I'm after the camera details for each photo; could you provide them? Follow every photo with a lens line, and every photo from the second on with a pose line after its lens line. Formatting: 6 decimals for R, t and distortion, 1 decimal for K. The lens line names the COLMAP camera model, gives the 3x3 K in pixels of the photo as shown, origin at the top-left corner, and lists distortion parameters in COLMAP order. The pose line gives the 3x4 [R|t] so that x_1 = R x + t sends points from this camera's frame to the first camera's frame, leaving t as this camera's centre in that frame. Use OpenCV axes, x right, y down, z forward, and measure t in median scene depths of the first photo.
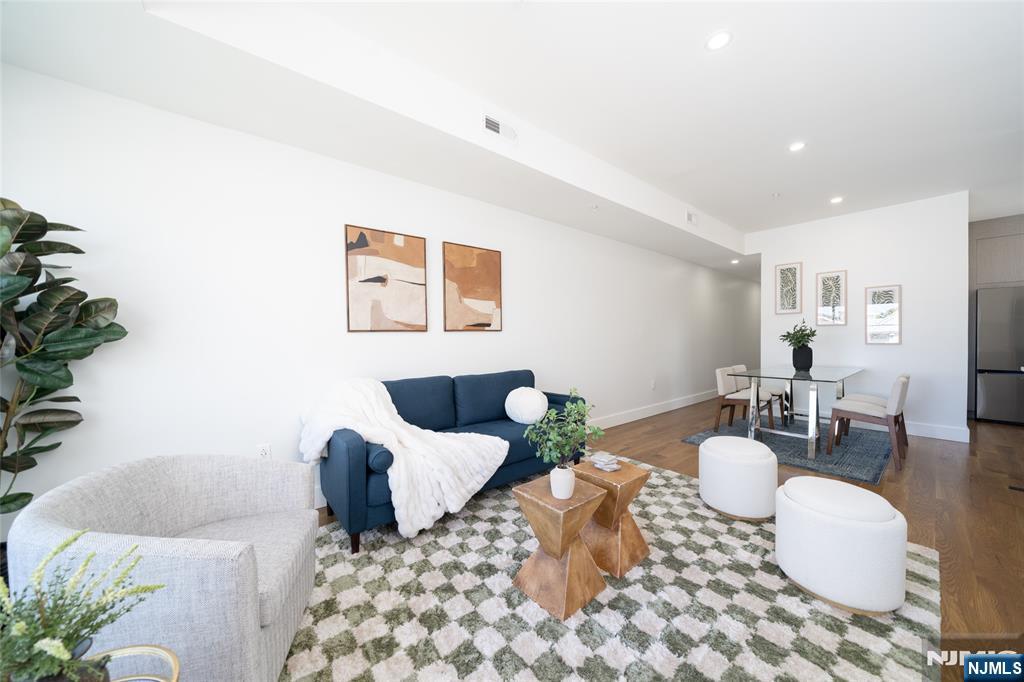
lens RADIAL K [[354.2, 0, 505.8], [0, 354.2, 340.0], [0, 0, 1]] dist [-0.002849, -0.000003]
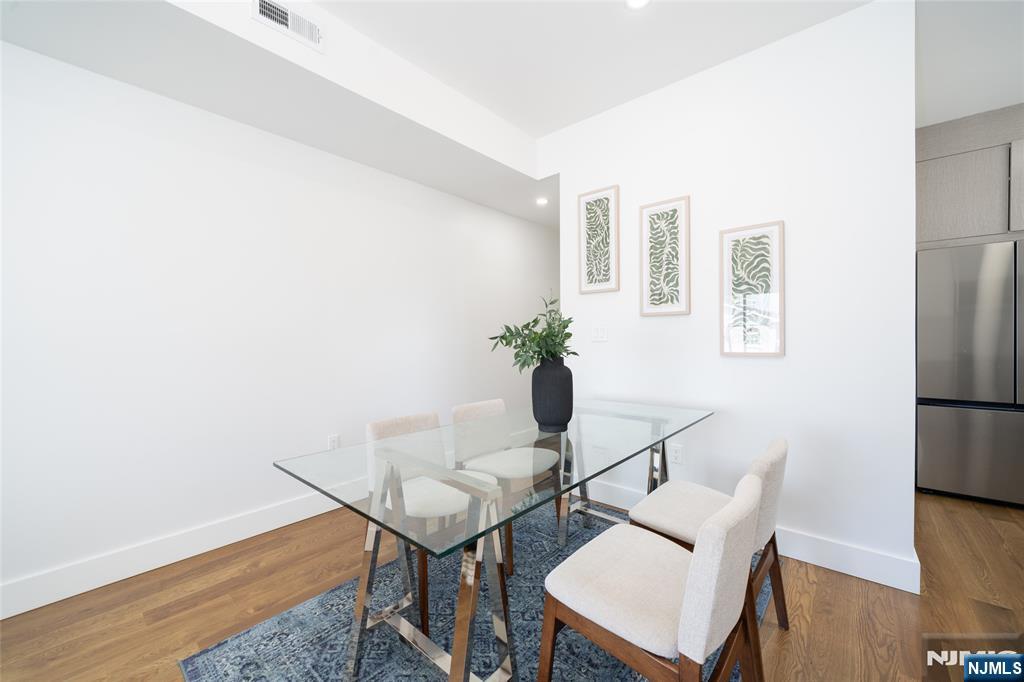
lens RADIAL K [[398.7, 0, 508.7], [0, 398.7, 337.3], [0, 0, 1]] dist [-0.002966, -0.000180]
pose [[0.986104, 0.000785, 0.166130, 0.257116], [0.001078, 0.999938, -0.011125, -0.002182], [-0.166129, 0.011149, 0.986041, 0.208737]]
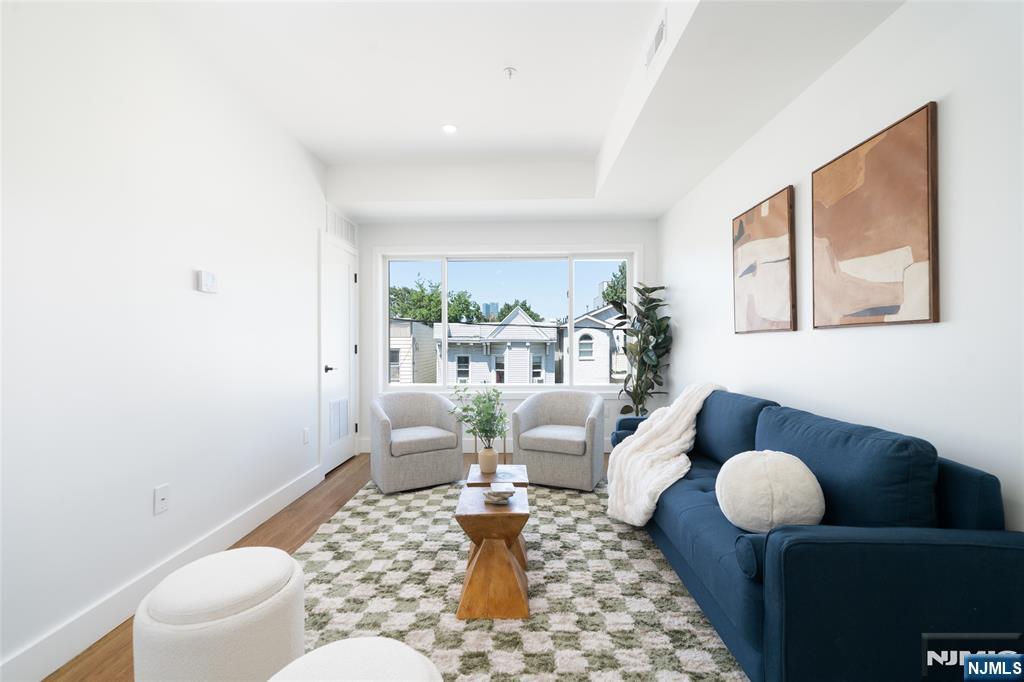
lens RADIAL K [[442.0, 0, 508.2], [0, 442.0, 343.5], [0, 0, 1]] dist [-0.000604, -0.000479]
pose [[-0.654702, 0.016391, -0.755709, 0.810360], [0.009546, 0.999864, 0.013416, -0.018069], [0.755826, 0.001570, -0.654770, 1.283568]]
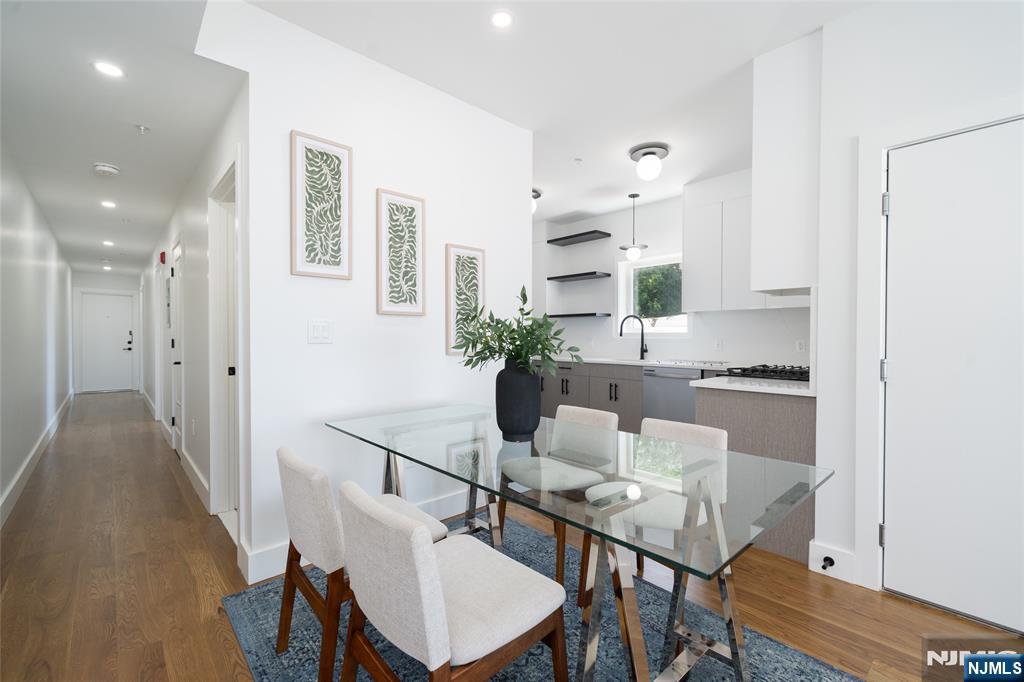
lens RADIAL K [[442.0, 0, 515.9], [0, 442.0, 342.9], [0, 0, 1]] dist [-0.000604, -0.000479]
pose [[-0.056277, 0.002206, 0.998413, 0.145520], [0.010884, 0.999939, -0.001596, -0.001146], [-0.998356, 0.010777, -0.056297, 0.364625]]
